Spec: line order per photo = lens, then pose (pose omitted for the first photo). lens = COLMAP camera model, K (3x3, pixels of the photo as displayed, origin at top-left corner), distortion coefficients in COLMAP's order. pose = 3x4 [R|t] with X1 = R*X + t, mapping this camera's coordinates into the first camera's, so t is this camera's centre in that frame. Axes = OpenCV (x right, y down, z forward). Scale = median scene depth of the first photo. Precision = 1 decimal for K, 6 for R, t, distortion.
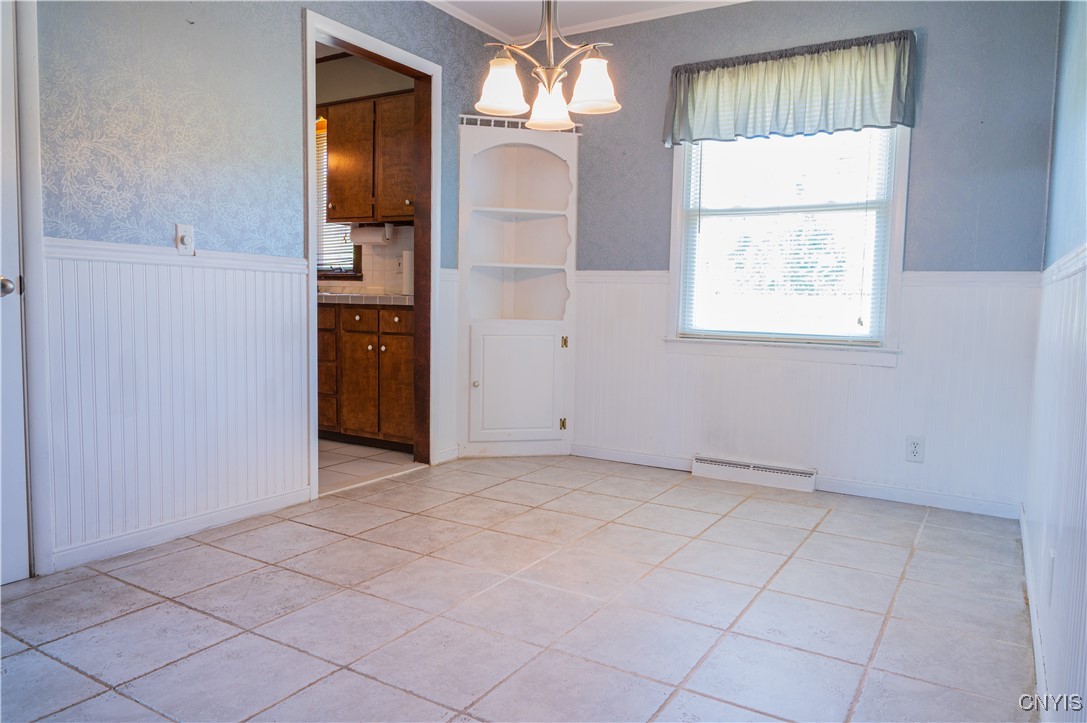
lens RADIAL K [[734.5, 0, 550.9], [0, 734.5, 365.1], [0, 0, 1]] dist [-0.000752, -0.004321]
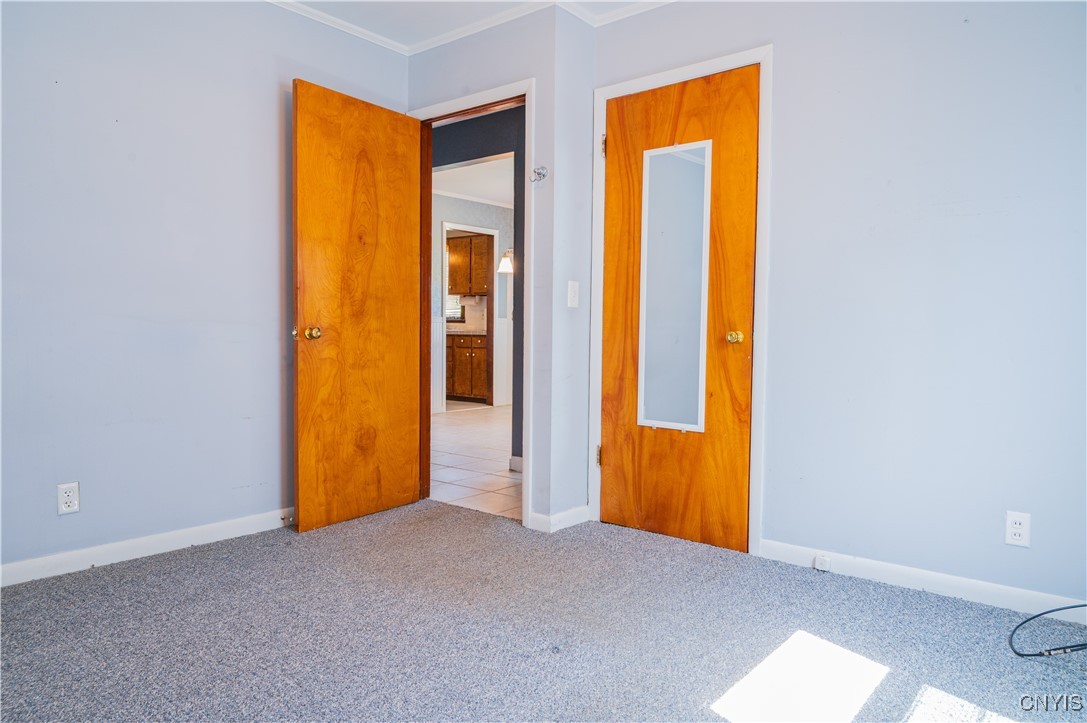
lens RADIAL K [[734.5, 0, 540.8], [0, 734.5, 359.5], [0, 0, 1]] dist [-0.000752, -0.004321]
pose [[0.987493, -0.003841, -0.157619, 0.301821], [-0.003146, 0.999024, -0.044056, 0.084124], [0.157634, 0.044001, 0.986517, -1.081103]]
